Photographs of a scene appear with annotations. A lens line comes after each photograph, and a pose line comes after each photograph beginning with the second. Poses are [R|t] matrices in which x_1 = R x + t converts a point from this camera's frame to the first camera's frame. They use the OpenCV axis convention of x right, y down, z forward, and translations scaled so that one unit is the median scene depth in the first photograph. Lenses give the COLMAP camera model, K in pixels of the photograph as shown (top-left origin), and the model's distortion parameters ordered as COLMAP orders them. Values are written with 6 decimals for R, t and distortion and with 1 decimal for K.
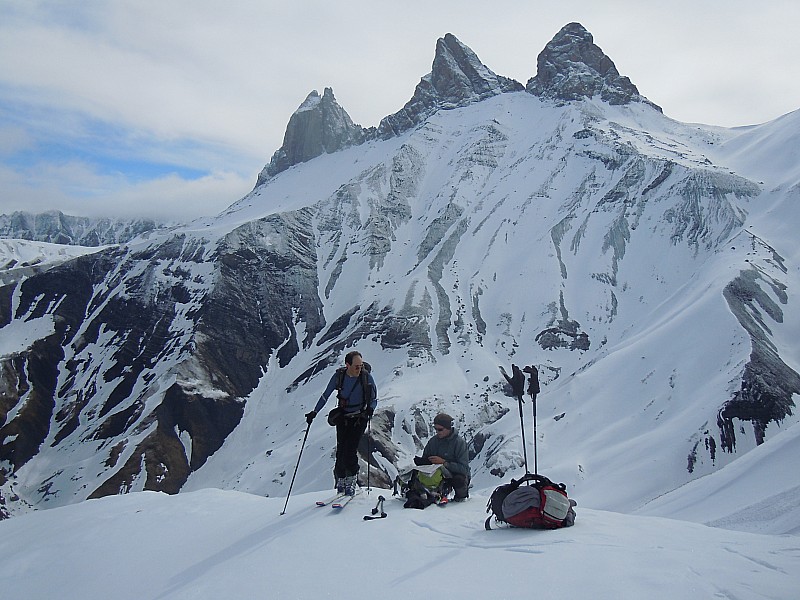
lens RADIAL K [[720.4, 0, 400.0], [0, 720.4, 300.0], [0, 0, 1]] dist [0.036654, -0.125999]
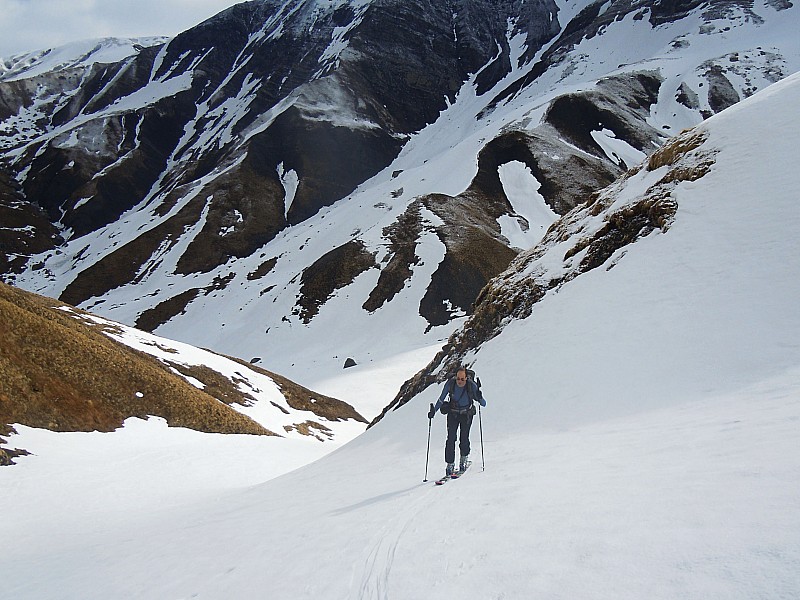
lens RADIAL K [[720.4, 0, 400.0], [0, 720.4, 300.0], [0, 0, 1]] dist [0.036654, -0.125999]
pose [[0.913516, 0.006716, -0.406747, 0.021965], [0.056231, 0.988181, 0.142606, 0.171801], [0.402897, -0.153144, 0.902342, 0.399326]]
